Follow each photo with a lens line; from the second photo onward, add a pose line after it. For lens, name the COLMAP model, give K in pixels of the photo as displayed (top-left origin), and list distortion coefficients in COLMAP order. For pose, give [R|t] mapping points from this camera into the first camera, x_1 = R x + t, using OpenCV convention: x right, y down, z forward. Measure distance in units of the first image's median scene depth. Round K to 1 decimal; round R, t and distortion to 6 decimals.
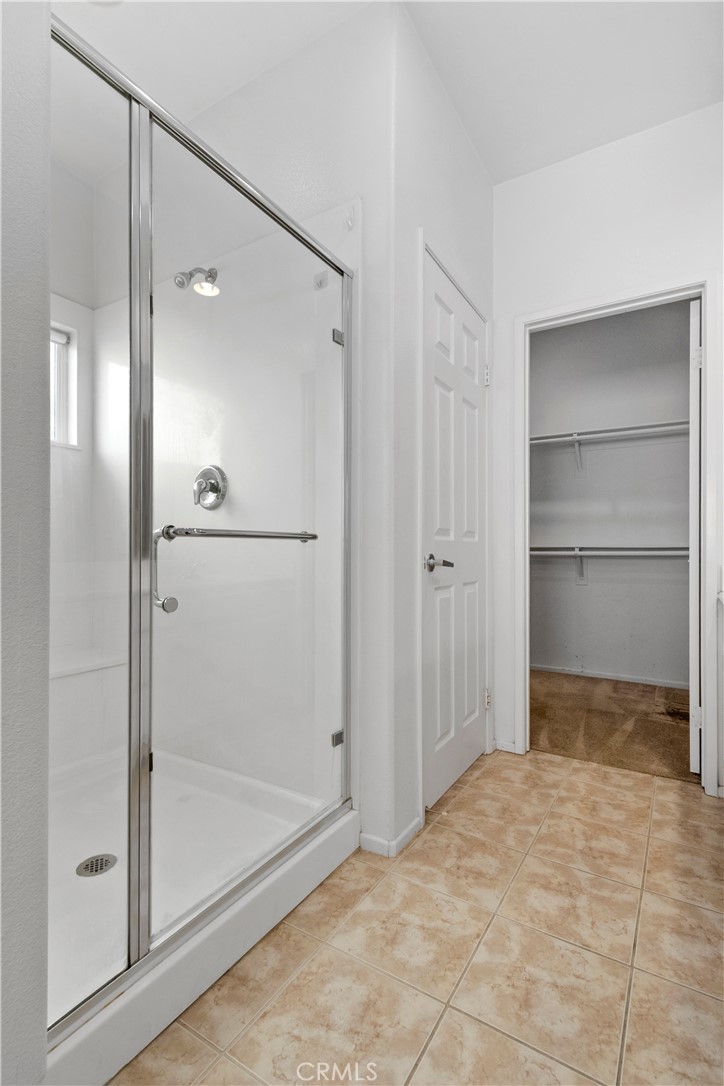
lens RADIAL K [[512.6, 0, 372.2], [0, 512.6, 536.7], [0, 0, 1]] dist [0.009748, -0.001215]
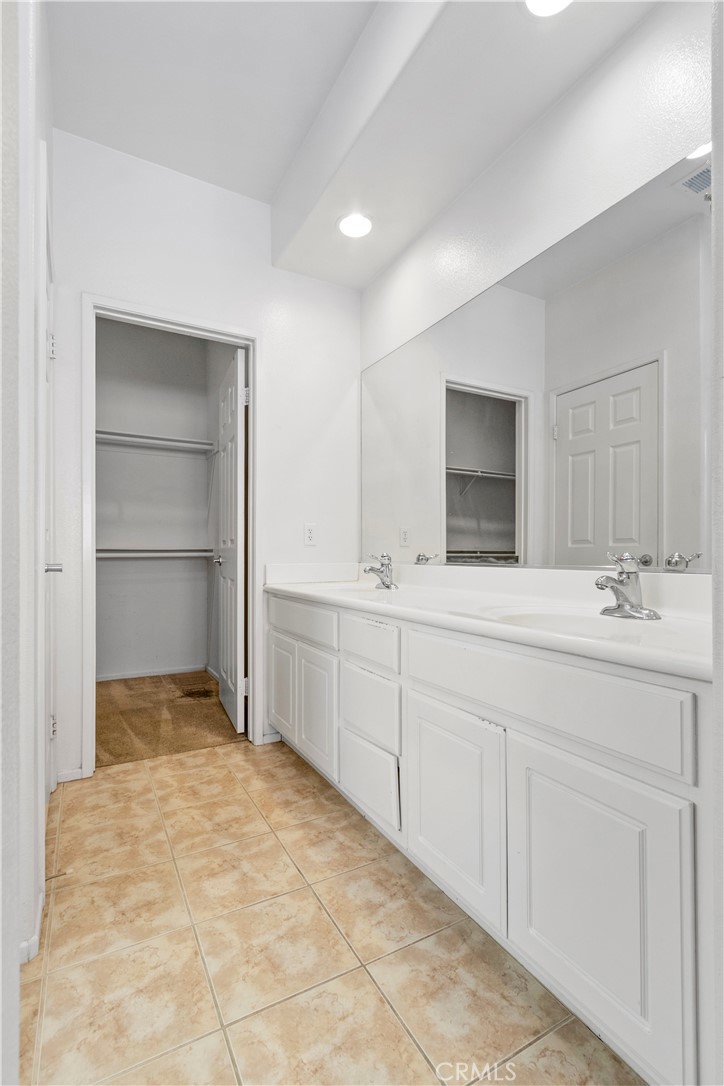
lens RADIAL K [[496.5, 0, 362.0], [0, 496.5, 543.0], [0, 0, 1]] dist [0.002624, -0.000649]
pose [[0.506113, 0.010057, 0.862408, -0.343006], [-0.016461, 0.999863, -0.001999, 0.002448], [-0.862310, -0.013184, 0.506209, 0.208161]]
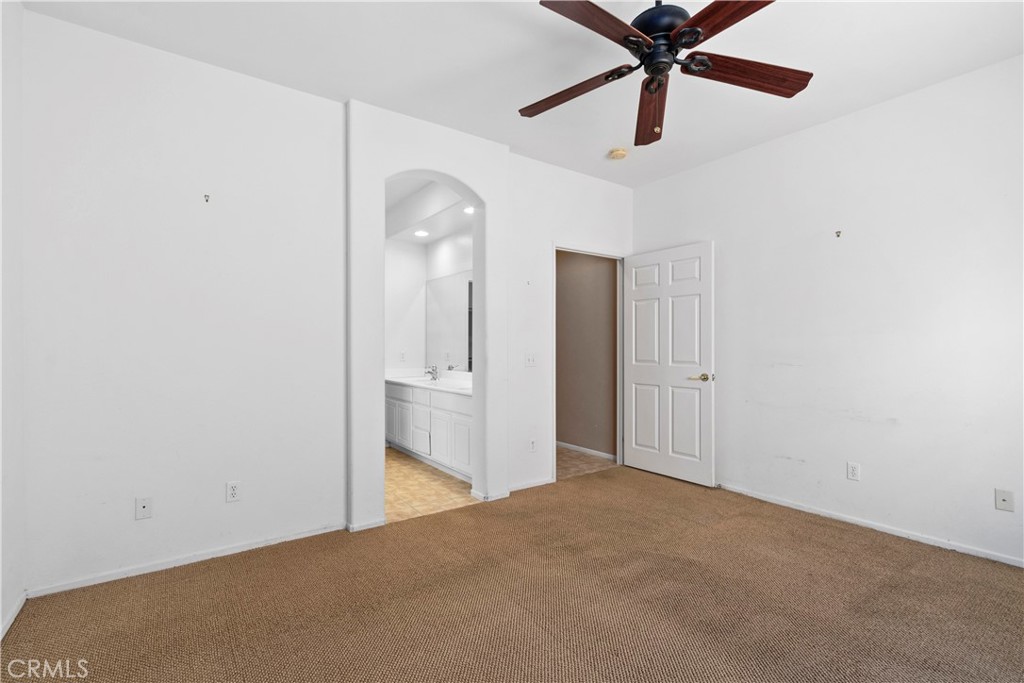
lens RADIAL K [[468.1, 0, 507.8], [0, 468.1, 345.1], [0, 0, 1]] dist [0.002624, -0.000649]
pose [[0.406677, -0.001859, 0.913570, -1.788340], [-0.021541, 0.999700, 0.011623, -0.155174], [-0.913318, -0.024406, 0.406515, -0.874049]]
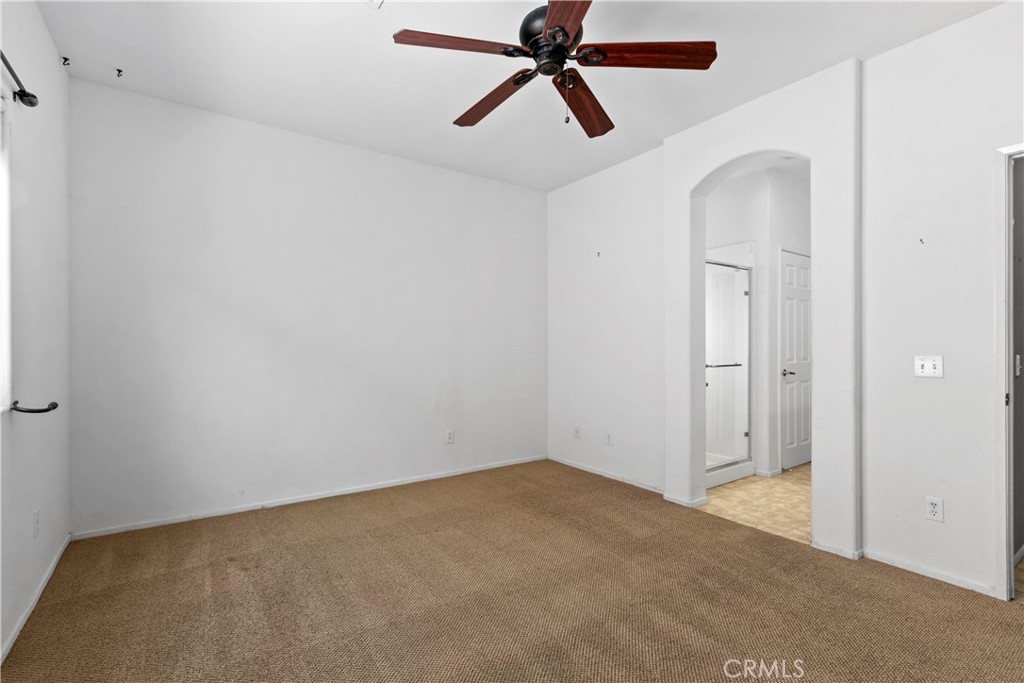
lens RADIAL K [[472.1, 0, 505.0], [0, 472.1, 344.2], [0, 0, 1]] dist [0.004190, -0.000092]
pose [[0.911745, -0.003194, -0.410743, -0.202882], [0.013899, 0.999637, 0.023078, -0.179212], [0.410521, -0.026750, 0.911459, -1.859813]]
